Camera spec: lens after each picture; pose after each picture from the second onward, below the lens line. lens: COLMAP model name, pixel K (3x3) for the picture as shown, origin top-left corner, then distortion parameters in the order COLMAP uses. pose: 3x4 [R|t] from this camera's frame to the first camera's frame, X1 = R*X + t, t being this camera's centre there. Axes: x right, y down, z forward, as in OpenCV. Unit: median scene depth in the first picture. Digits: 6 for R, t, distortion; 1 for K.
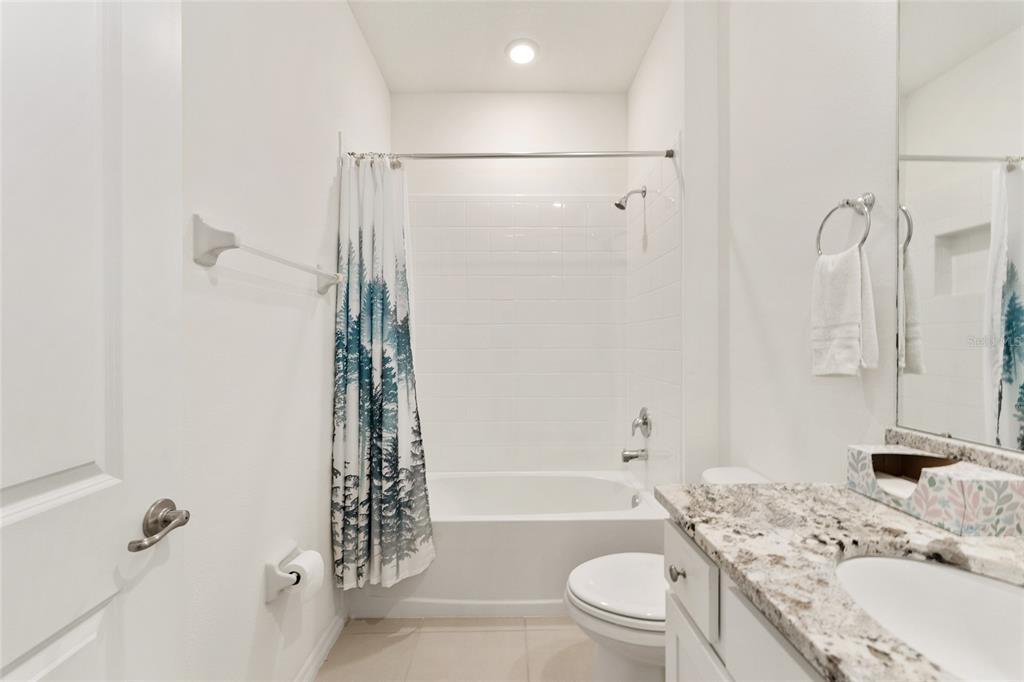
lens RADIAL K [[411.0, 0, 510.9], [0, 411.0, 341.7], [0, 0, 1]] dist [0.000153, -0.000250]
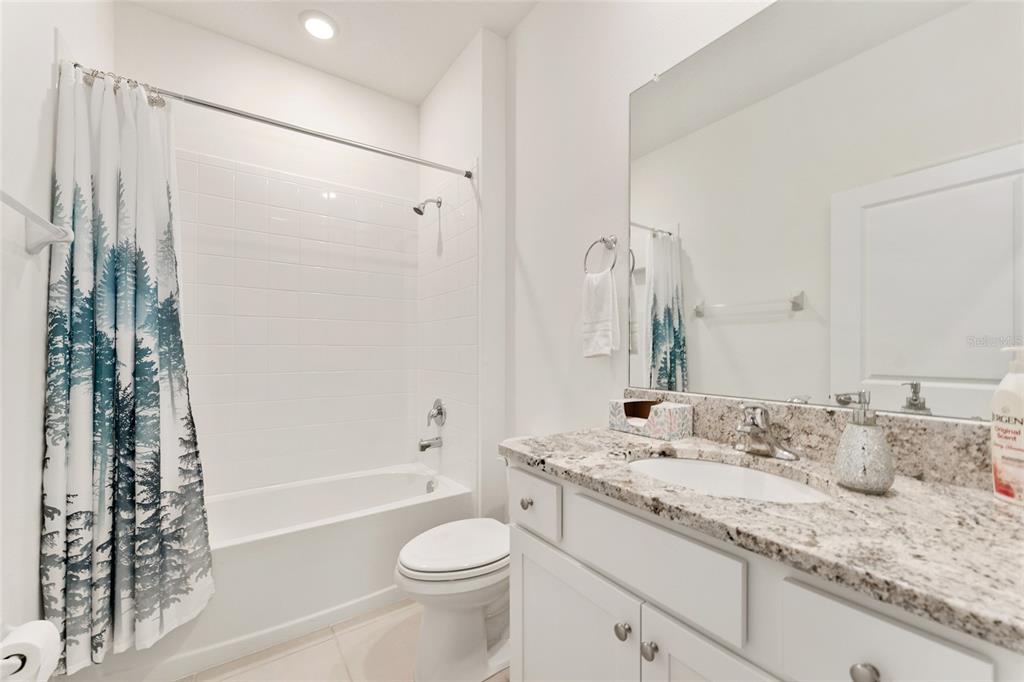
lens RADIAL K [[411.0, 0, 516.3], [0, 411.0, 344.7], [0, 0, 1]] dist [0.000153, -0.000250]
pose [[0.823067, 0.011510, 0.567827, -0.167807], [-0.005251, 0.999906, -0.012658, 0.037385], [-0.567920, 0.007437, 0.823050, -0.023028]]
